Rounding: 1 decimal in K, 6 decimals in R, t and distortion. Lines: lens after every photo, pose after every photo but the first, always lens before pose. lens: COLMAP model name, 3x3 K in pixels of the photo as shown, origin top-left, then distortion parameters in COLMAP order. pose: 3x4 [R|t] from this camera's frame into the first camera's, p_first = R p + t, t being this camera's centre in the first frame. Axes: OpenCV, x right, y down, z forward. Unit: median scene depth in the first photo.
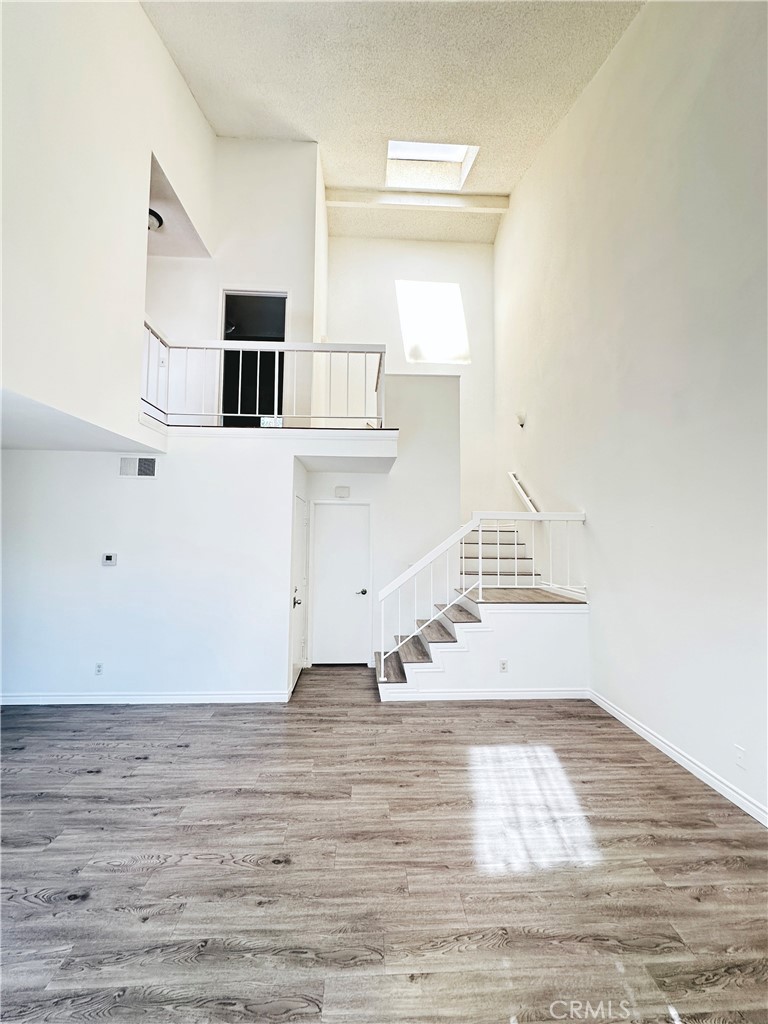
lens RADIAL K [[409.0, 0, 385.6], [0, 409.0, 513.3], [0, 0, 1]] dist [-0.003521, 0.000733]
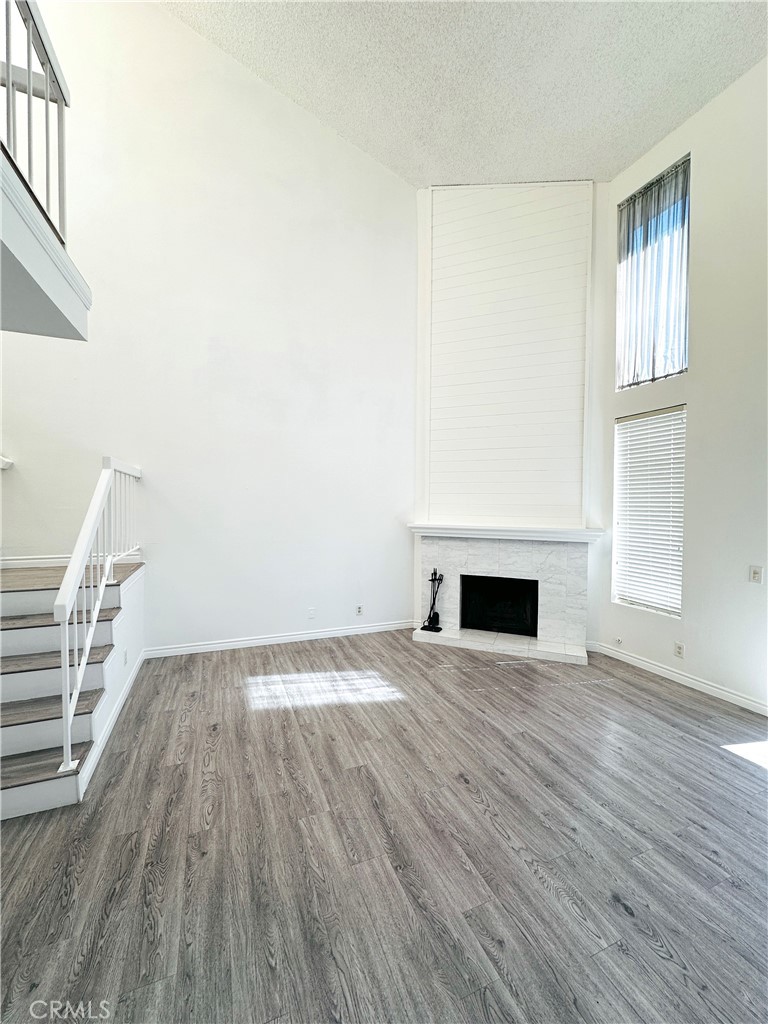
lens RADIAL K [[409.0, 0, 385.6], [0, 409.0, 513.3], [0, 0, 1]] dist [-0.003521, 0.000733]
pose [[-0.333934, -0.035493, 0.941928, -1.008543], [-0.066213, 0.997706, 0.014121, 0.085519], [-0.940268, -0.057652, -0.335518, 1.333241]]
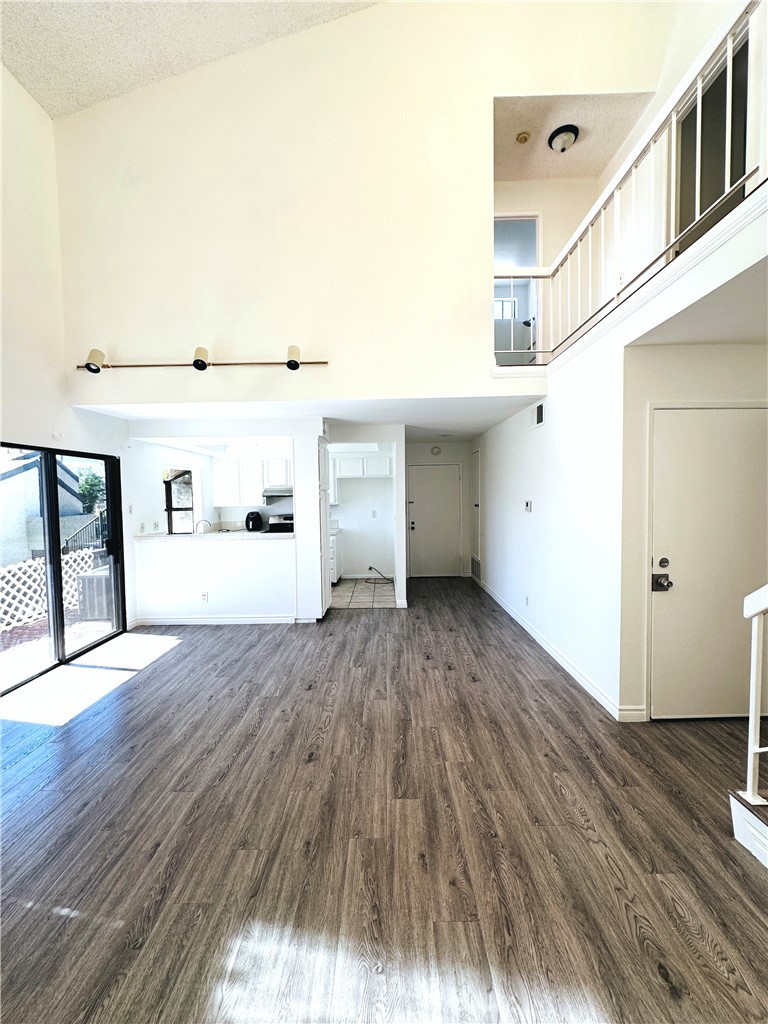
lens RADIAL K [[409.0, 0, 385.6], [0, 409.0, 513.3], [0, 0, 1]] dist [-0.003521, 0.000733]
pose [[-0.057971, 0.037718, -0.997605, 0.708857], [0.069756, 0.996997, 0.033642, 0.108607], [0.995878, -0.067639, -0.060428, 1.083615]]
